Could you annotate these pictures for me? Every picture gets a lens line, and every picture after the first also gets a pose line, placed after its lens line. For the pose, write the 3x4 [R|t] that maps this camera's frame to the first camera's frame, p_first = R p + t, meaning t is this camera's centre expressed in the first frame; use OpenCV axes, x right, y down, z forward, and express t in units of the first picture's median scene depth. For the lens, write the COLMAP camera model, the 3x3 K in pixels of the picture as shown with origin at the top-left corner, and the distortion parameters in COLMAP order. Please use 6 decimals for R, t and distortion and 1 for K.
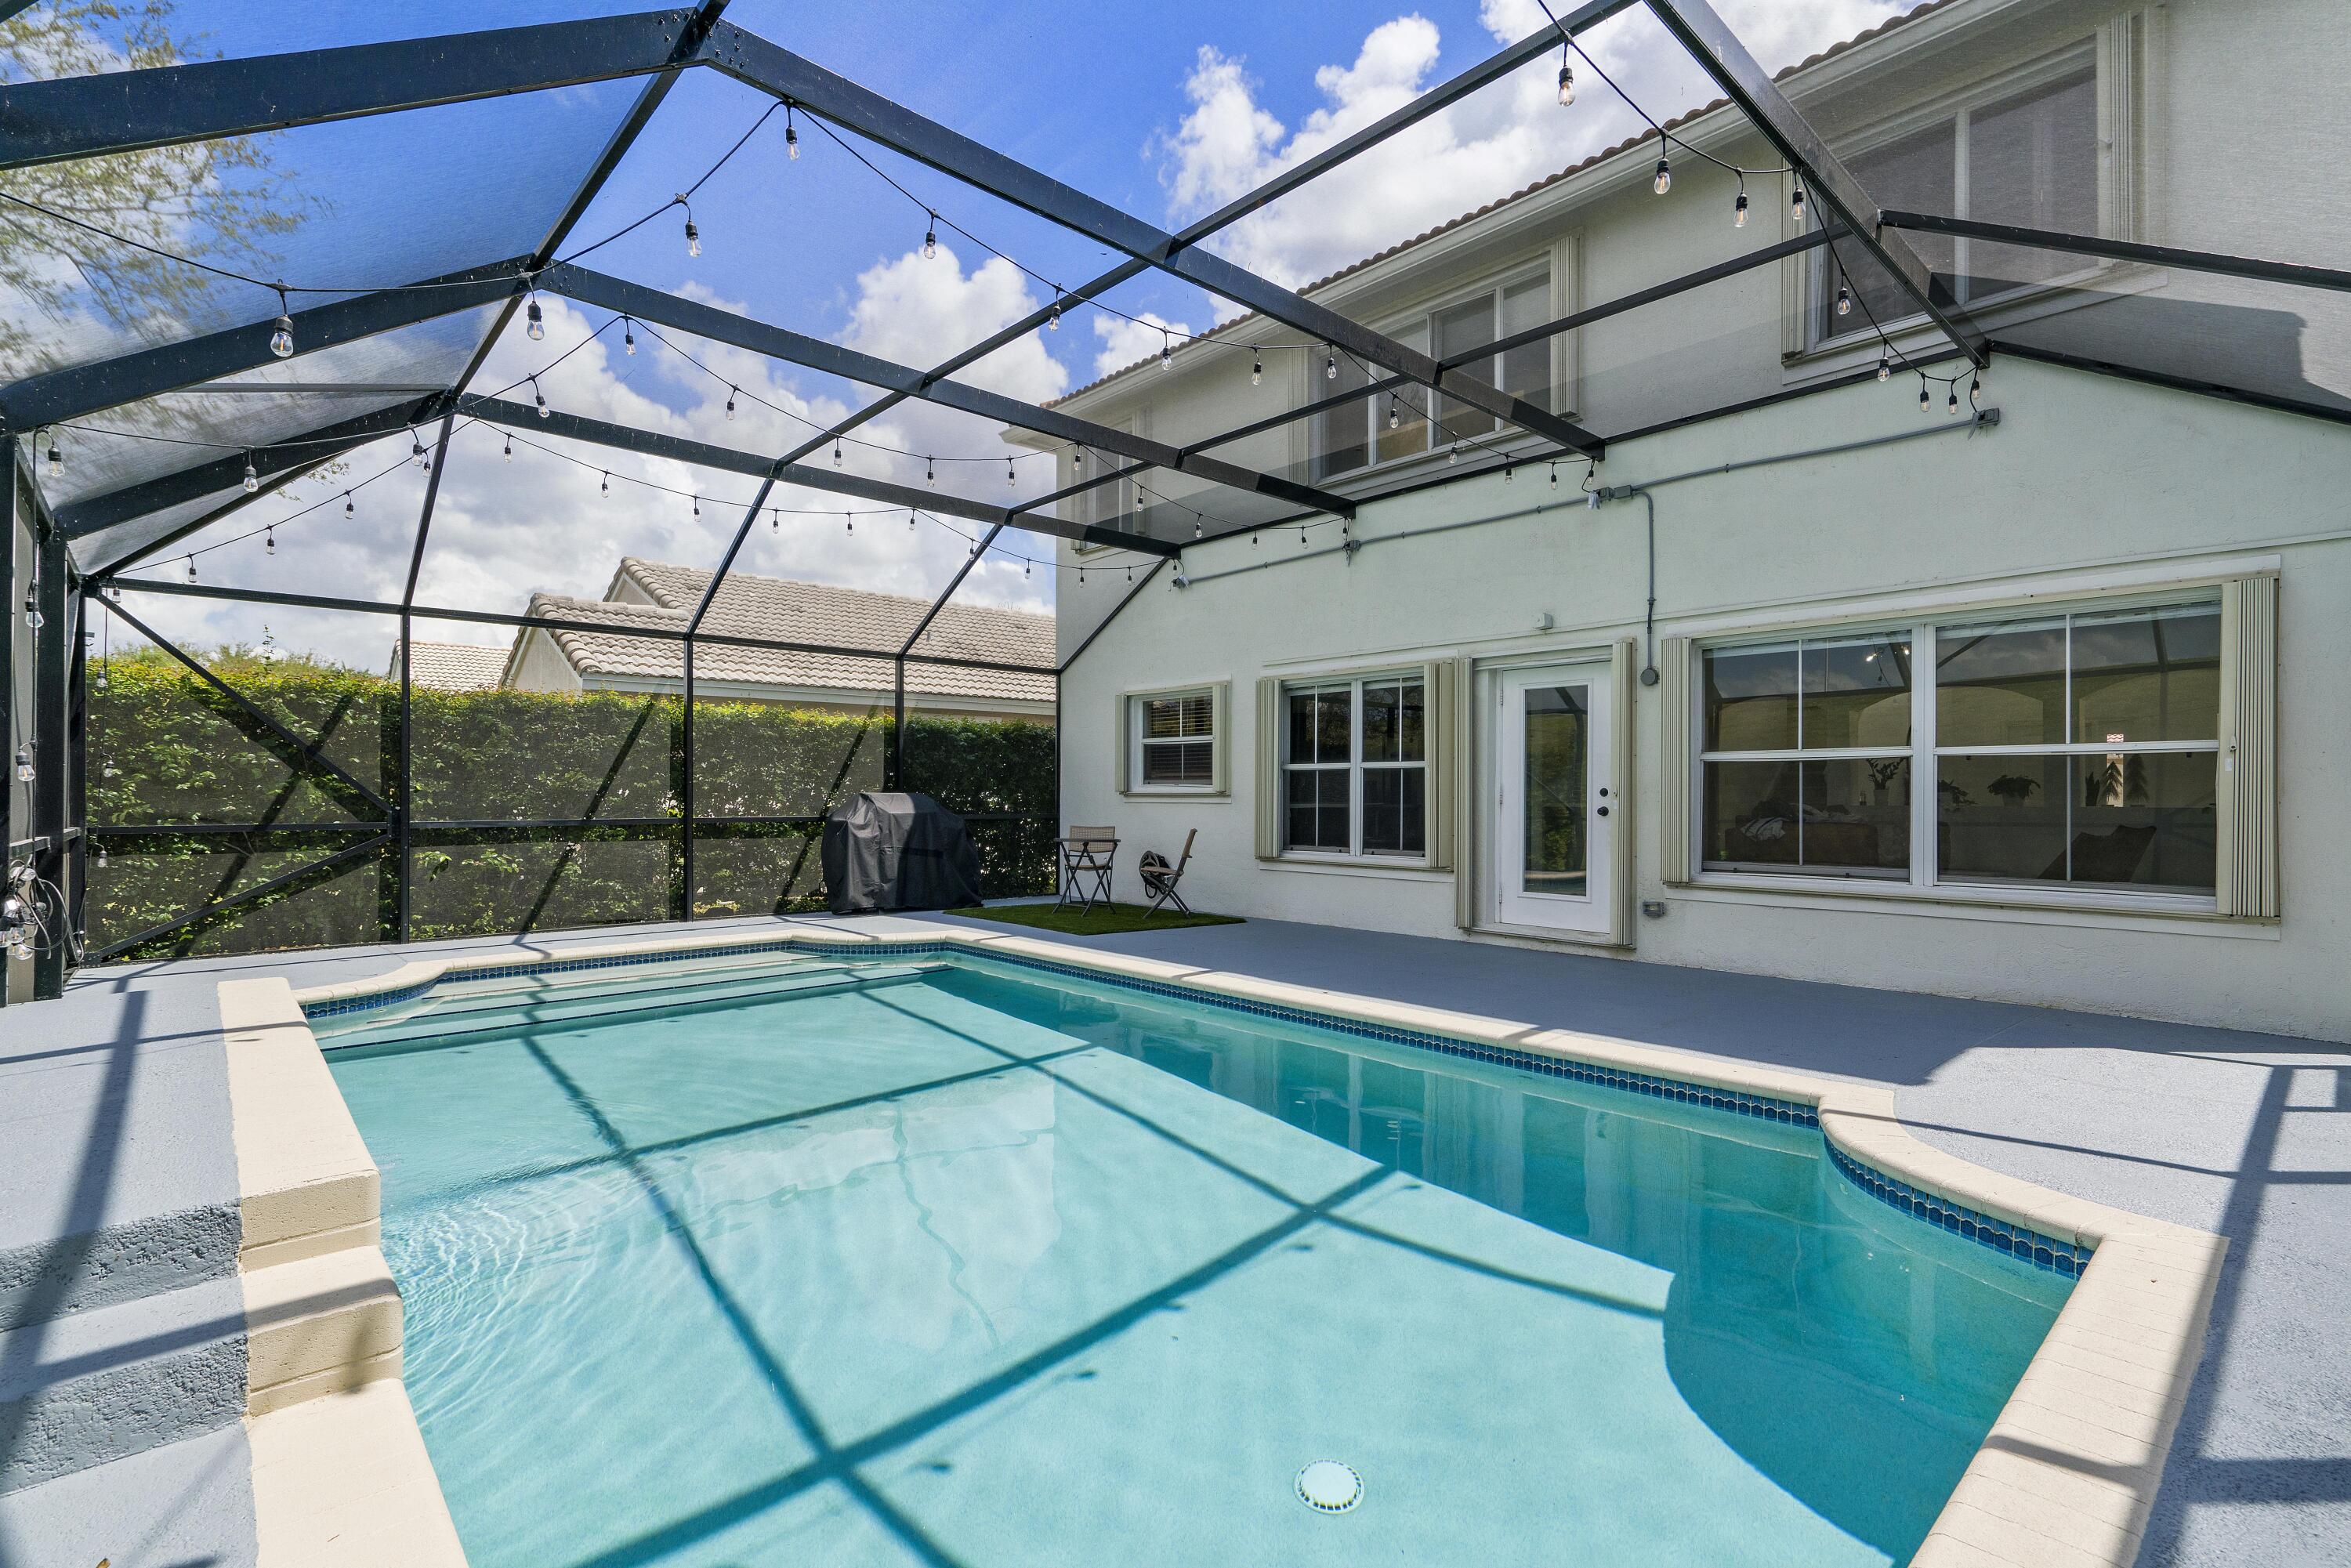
lens RADIAL K [[1072.1, 0, 1183.5], [0, 1072.1, 789.3], [0, 0, 1]] dist [0.002964, 0.000721]
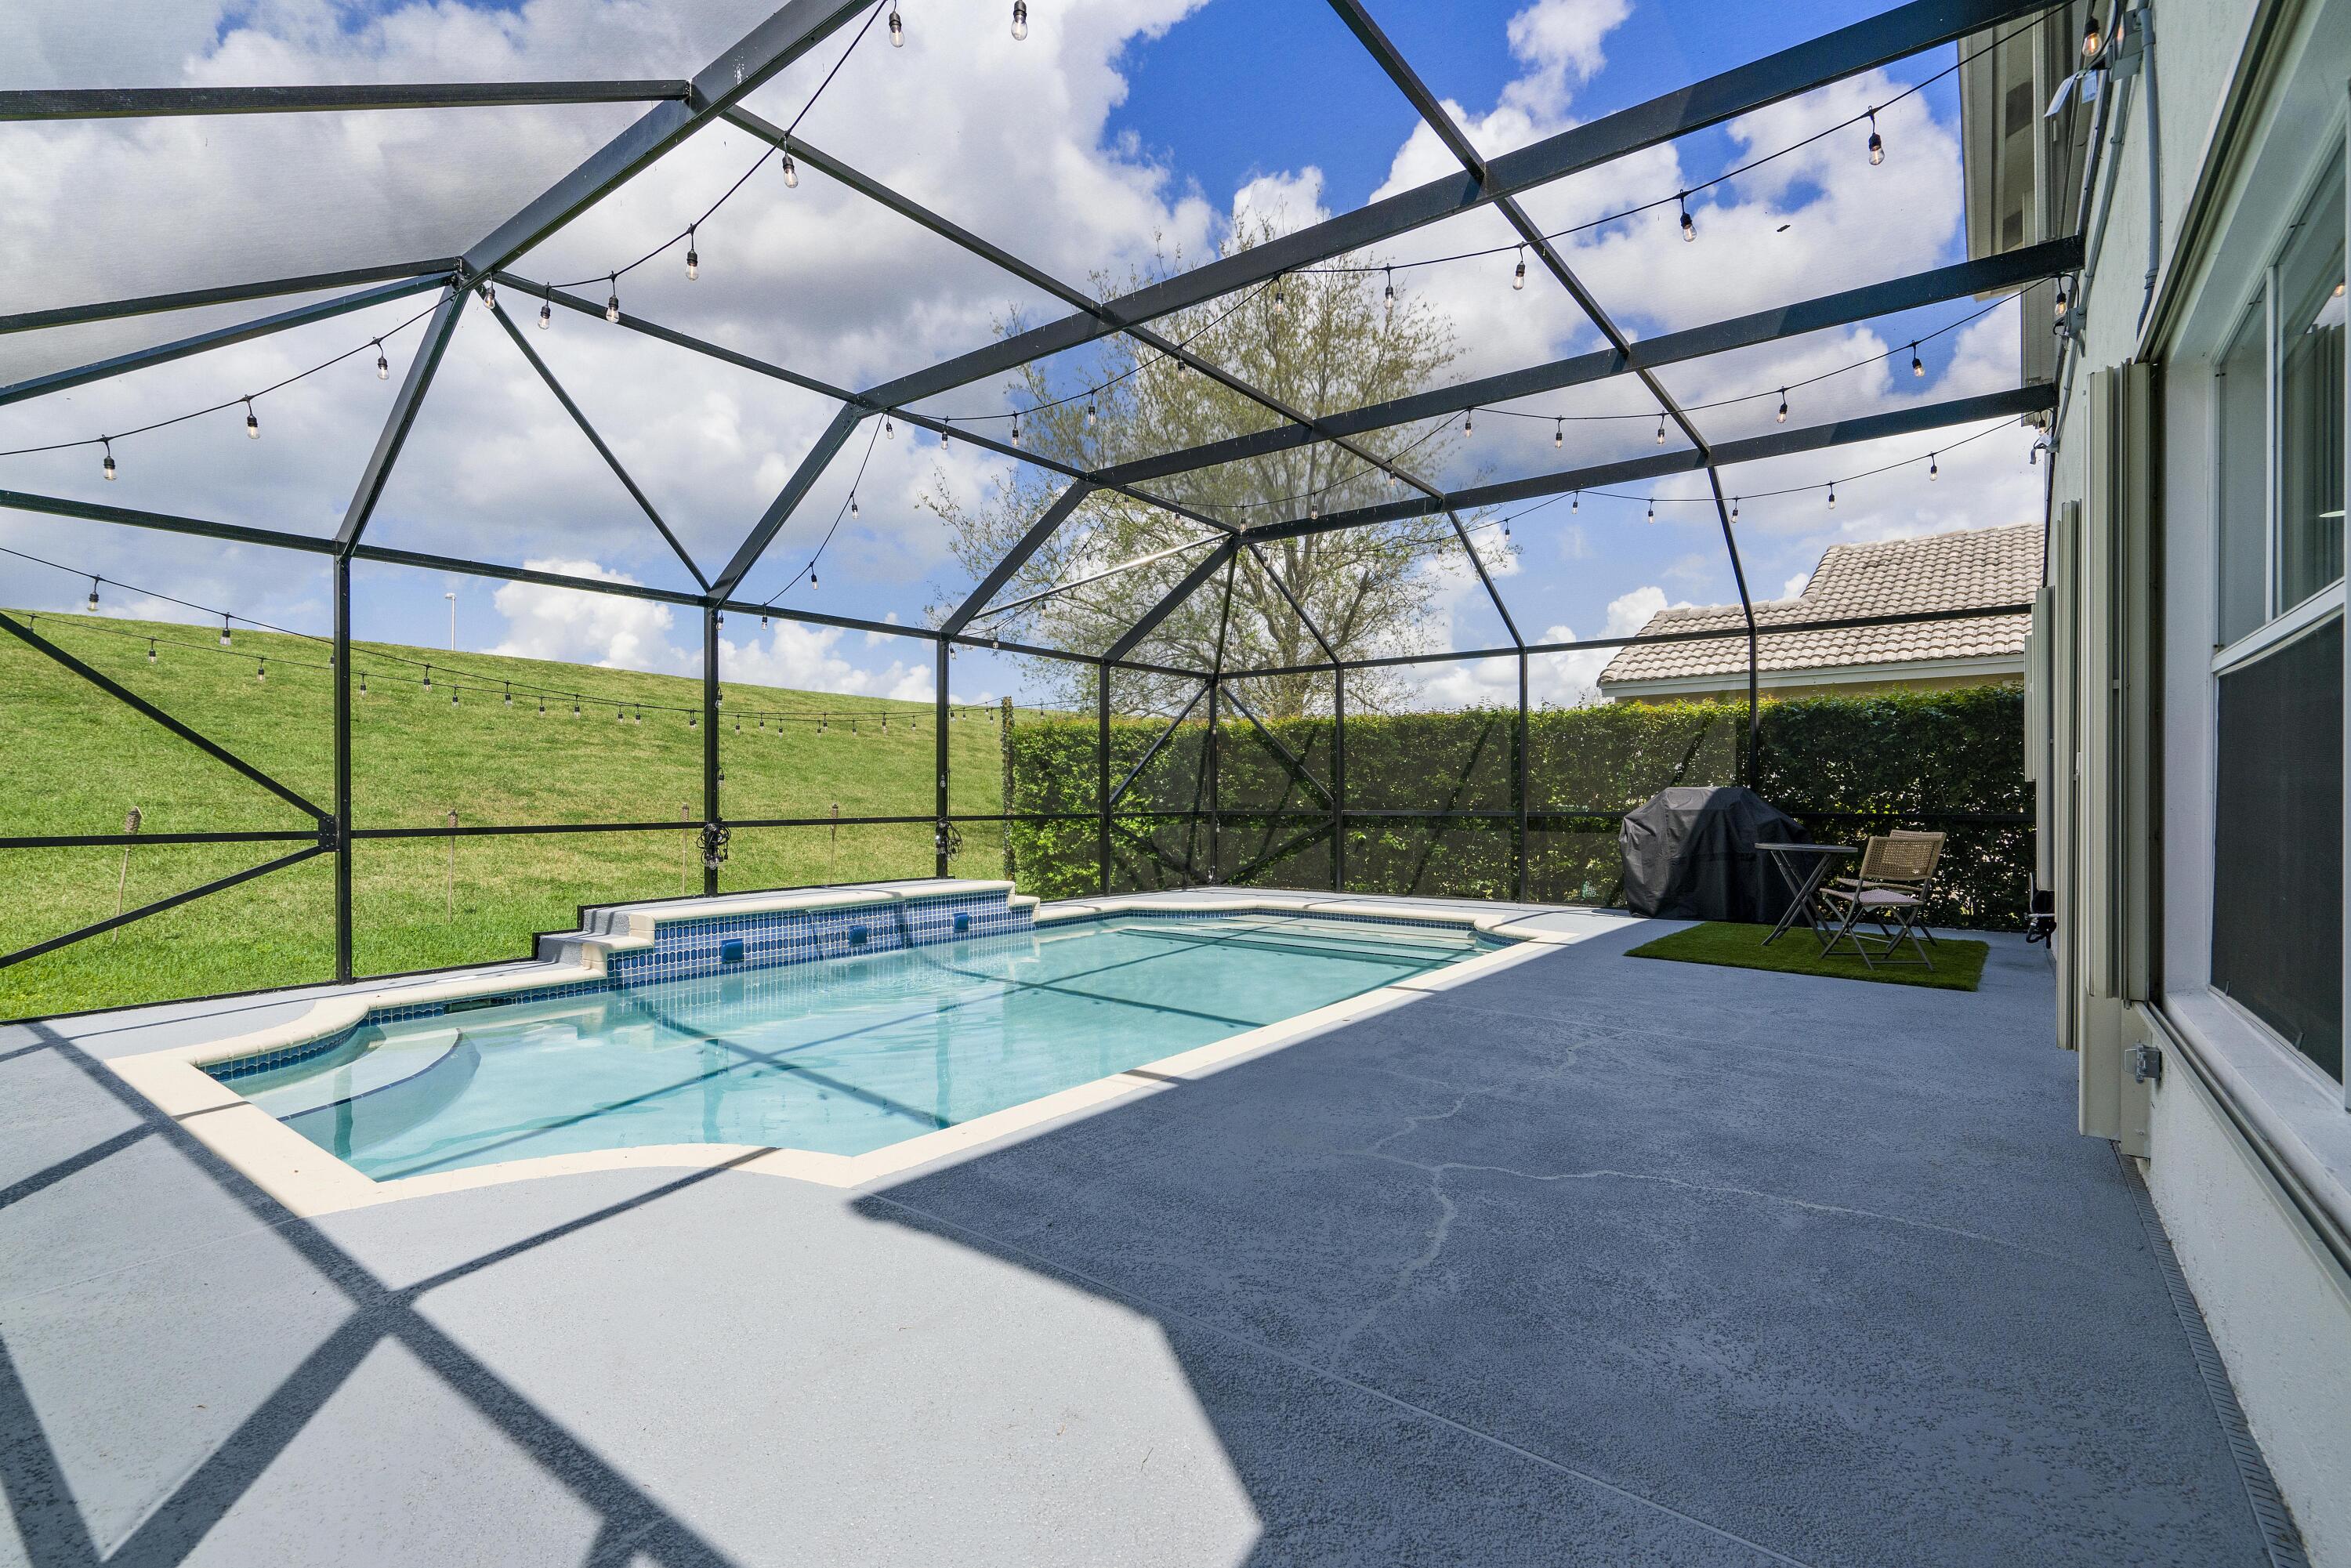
lens RADIAL K [[1072.1, 0, 1183.5], [0, 1072.1, 789.3], [0, 0, 1]] dist [0.002964, 0.000721]
pose [[0.183982, -0.007017, -0.982905, 0.591363], [0.006488, 0.999961, -0.005925, 0.007190], [0.982908, -0.005287, 0.184021, 0.457783]]
